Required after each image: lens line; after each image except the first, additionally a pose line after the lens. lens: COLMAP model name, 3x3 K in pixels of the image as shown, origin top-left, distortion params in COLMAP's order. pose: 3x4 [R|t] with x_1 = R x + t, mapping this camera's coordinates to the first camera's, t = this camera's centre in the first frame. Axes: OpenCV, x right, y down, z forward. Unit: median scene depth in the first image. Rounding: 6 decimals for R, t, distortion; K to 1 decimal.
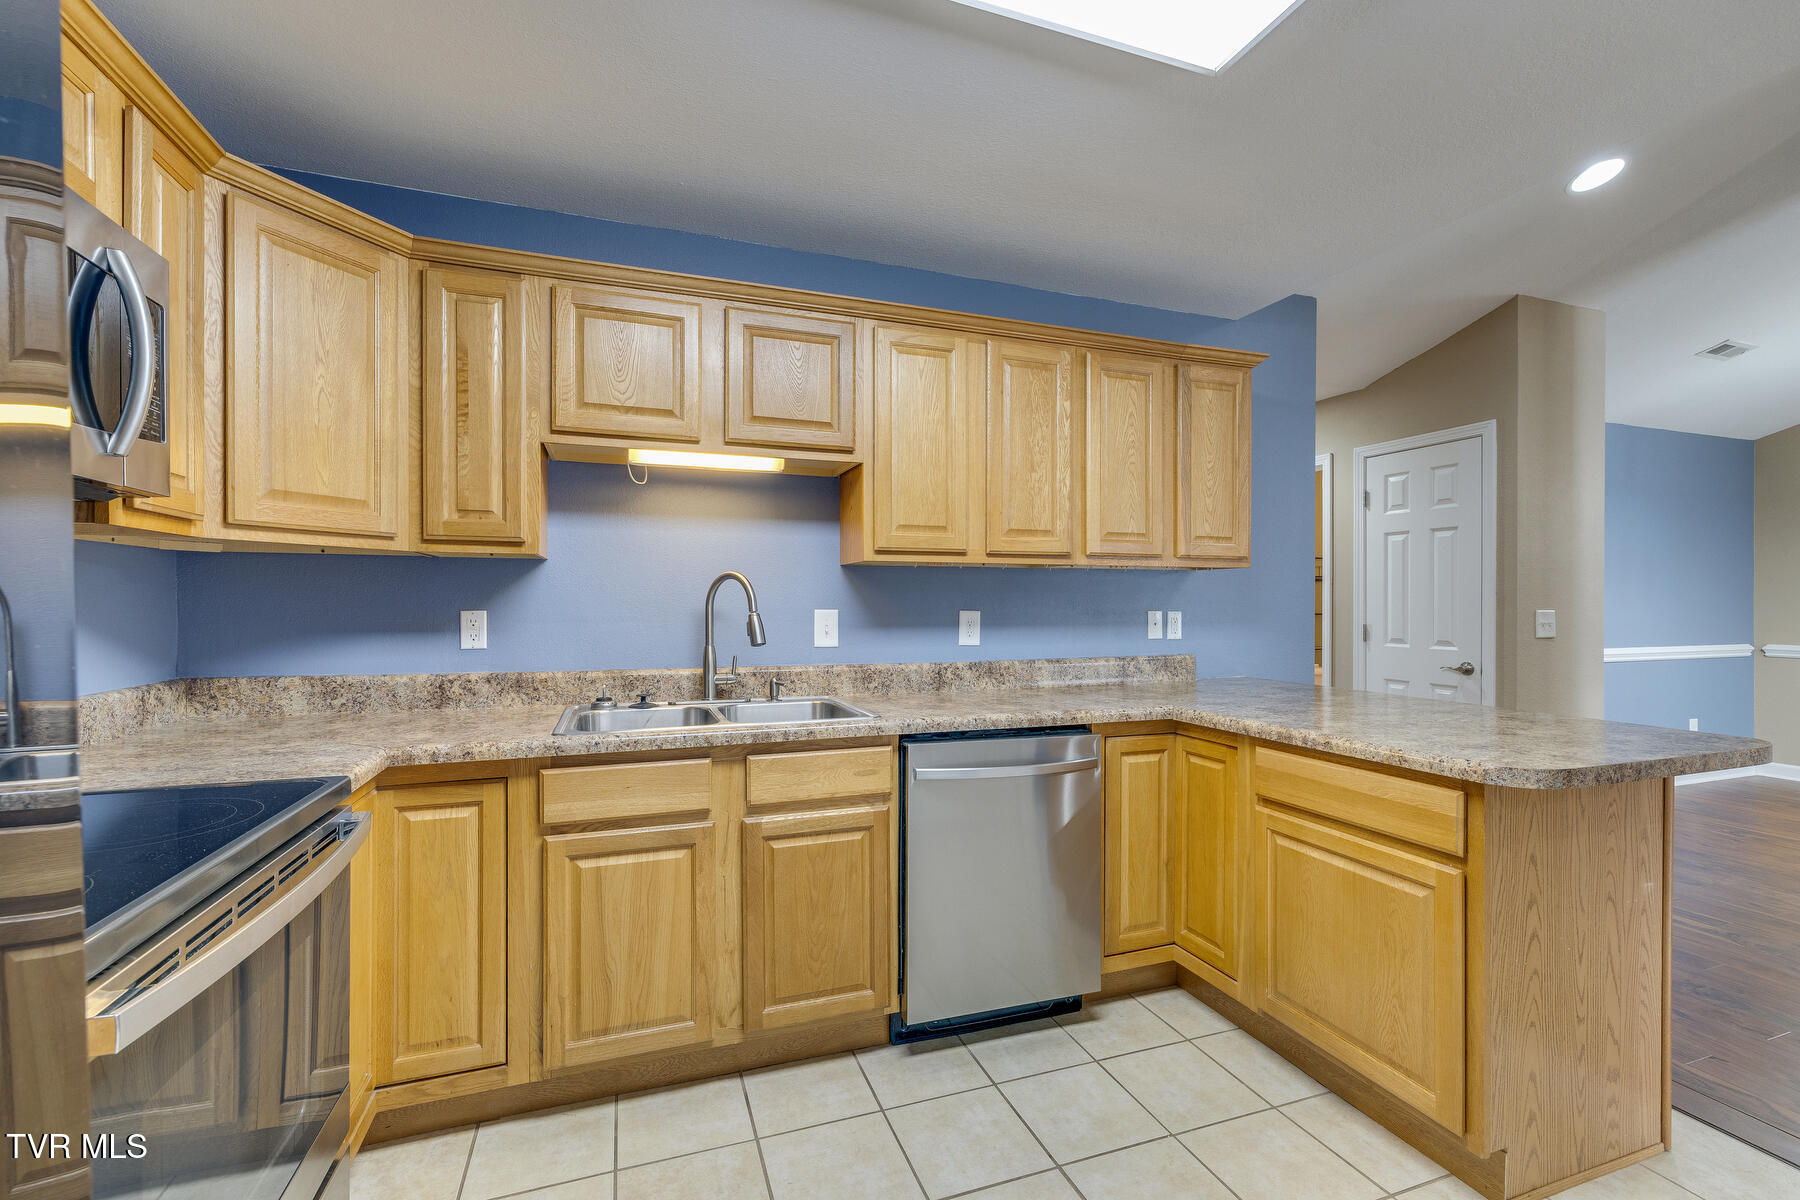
lens RADIAL K [[752.9, 0, 895.1], [0, 752.9, 611.1], [0, 0, 1]] dist [0.004619, -0.000580]
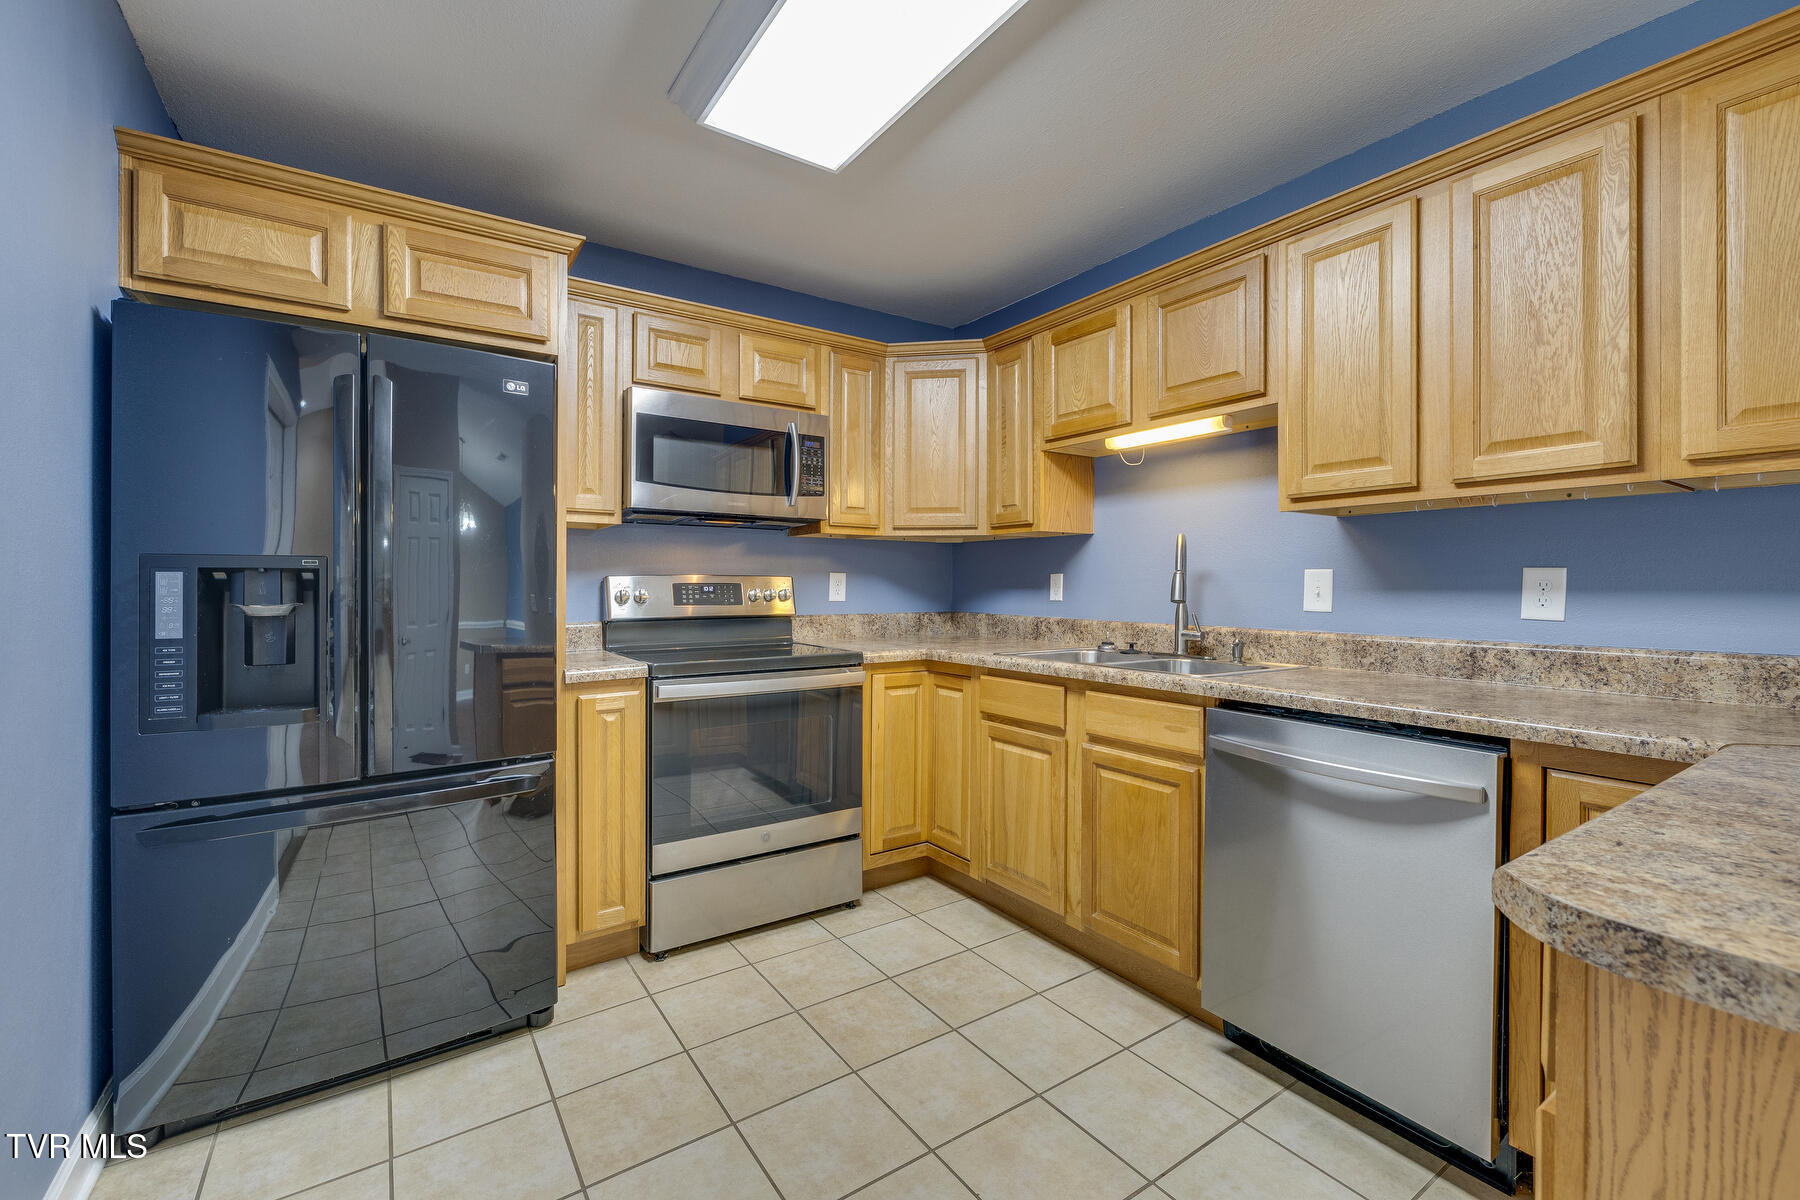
lens RADIAL K [[752.9, 0, 893.0], [0, 752.9, 584.6], [0, 0, 1]] dist [0.004619, -0.000580]
pose [[0.260543, 0.006061, -0.965443, 0.705484], [0.004844, 0.999959, 0.007585, 0.008332], [0.965450, -0.006653, 0.260503, 0.328840]]
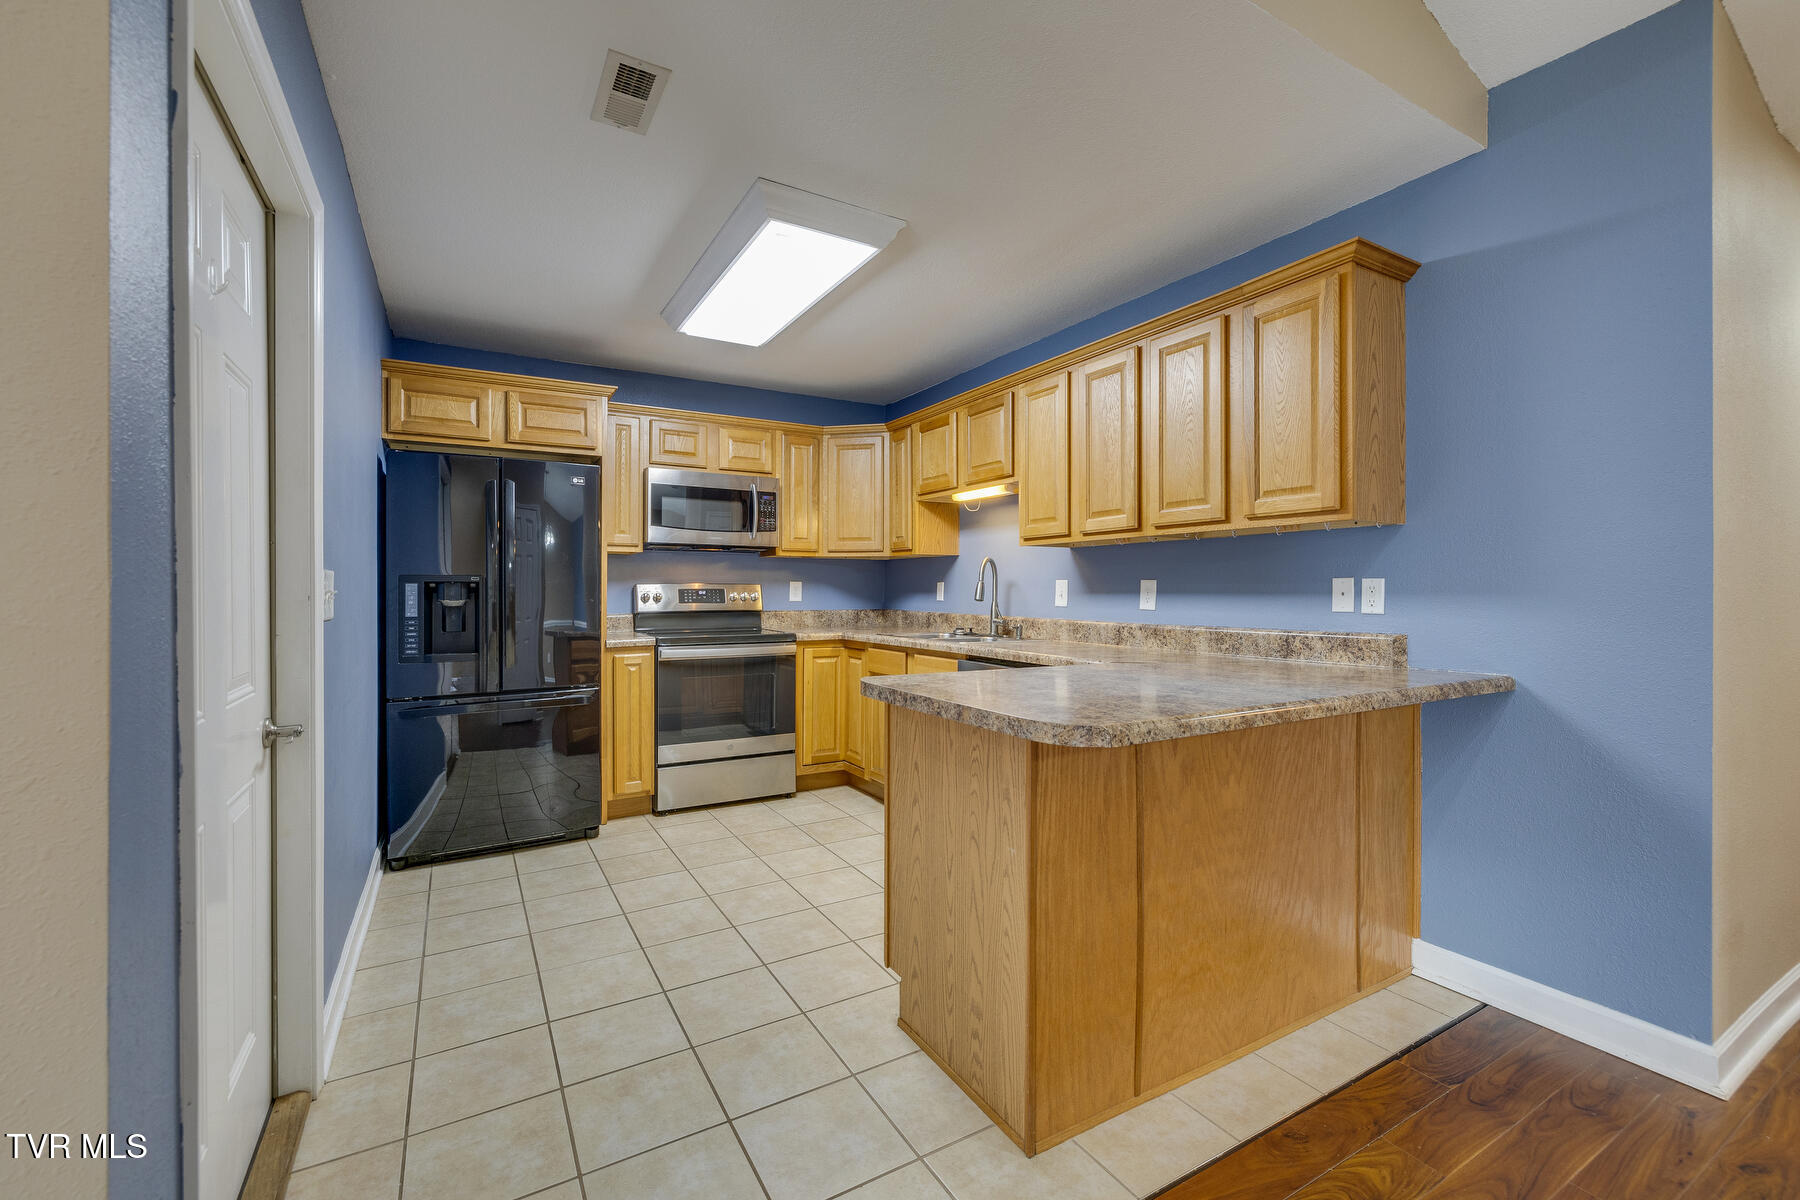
lens RADIAL K [[752.9, 0, 892.6], [0, 752.9, 592.8], [0, 0, 1]] dist [0.004619, -0.000580]
pose [[0.189270, 0.009487, -0.981879, 1.385011], [0.005770, 0.999925, 0.010774, 0.005902], [0.981908, -0.007705, 0.189201, 0.474398]]
